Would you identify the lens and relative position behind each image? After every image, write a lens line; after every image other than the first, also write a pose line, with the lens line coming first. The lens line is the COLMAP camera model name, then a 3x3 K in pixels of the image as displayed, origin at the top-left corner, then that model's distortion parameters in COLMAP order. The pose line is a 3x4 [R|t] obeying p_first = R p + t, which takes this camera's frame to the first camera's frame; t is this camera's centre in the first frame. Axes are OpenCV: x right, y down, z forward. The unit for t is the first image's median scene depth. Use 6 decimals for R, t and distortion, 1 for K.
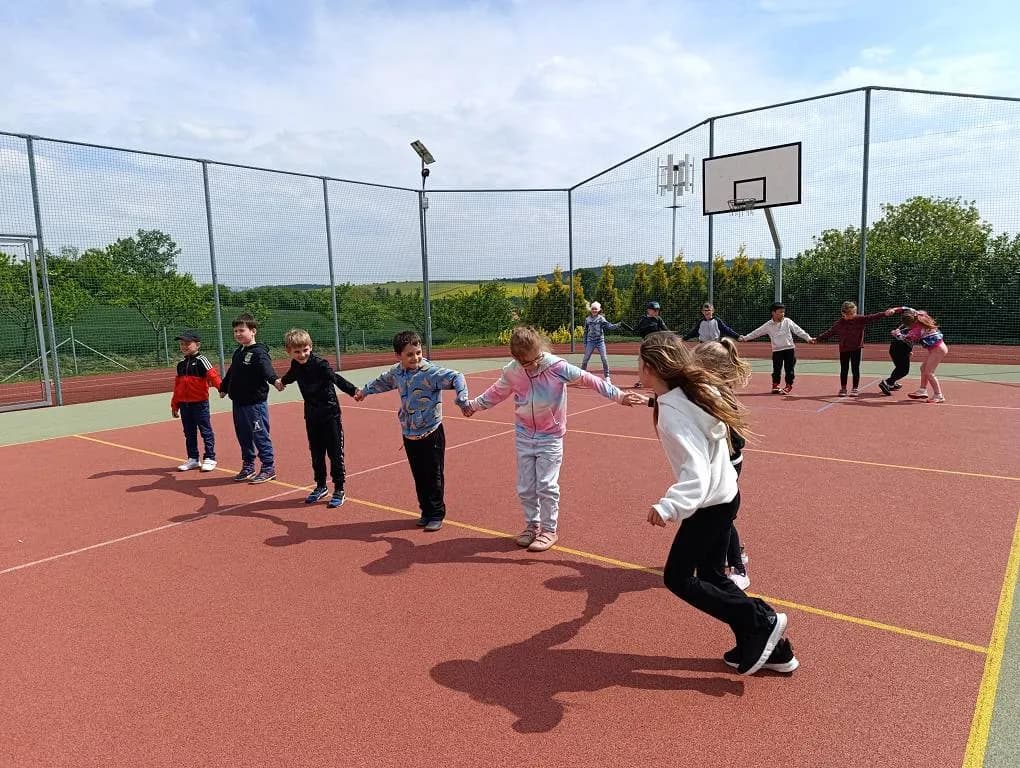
lens RADIAL K [[686.6, 0, 513.5], [0, 686.6, 389.4], [0, 0, 1]] dist [0.027177, -0.000011]
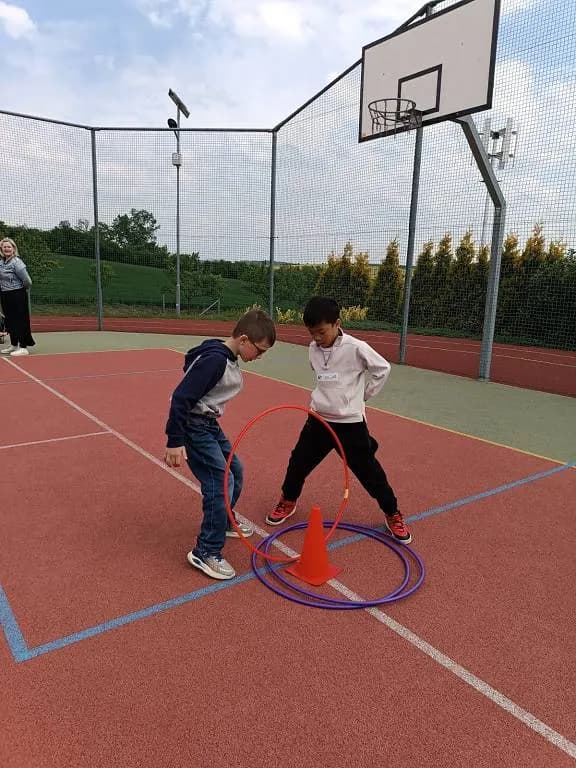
lens RADIAL K [[545.5, 0, 287.1], [0, 545.5, 383.0], [0, 0, 1]] dist [0.015069, -0.008371]
pose [[0.964948, 0.114686, -0.236054, 0.207834], [-0.100263, 0.992333, 0.072263, -0.037839], [0.242532, -0.046062, 0.969049, 0.287551]]
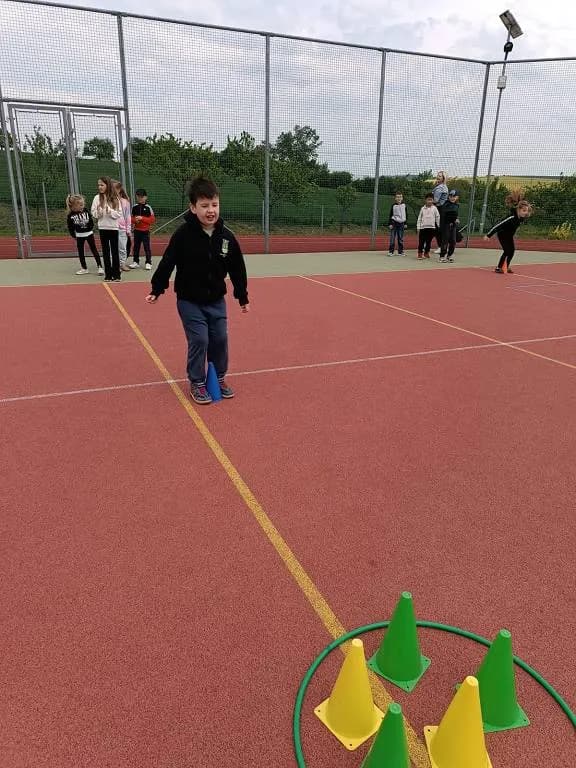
lens RADIAL K [[545.5, 0, 290.3], [0, 545.5, 379.5], [0, 0, 1]] dist [0.015069, -0.008371]
pose [[0.875628, 0.204081, -0.437751, 0.031368], [-0.110676, 0.967010, 0.229441, -0.008259], [0.470134, -0.152456, 0.869328, 0.111961]]
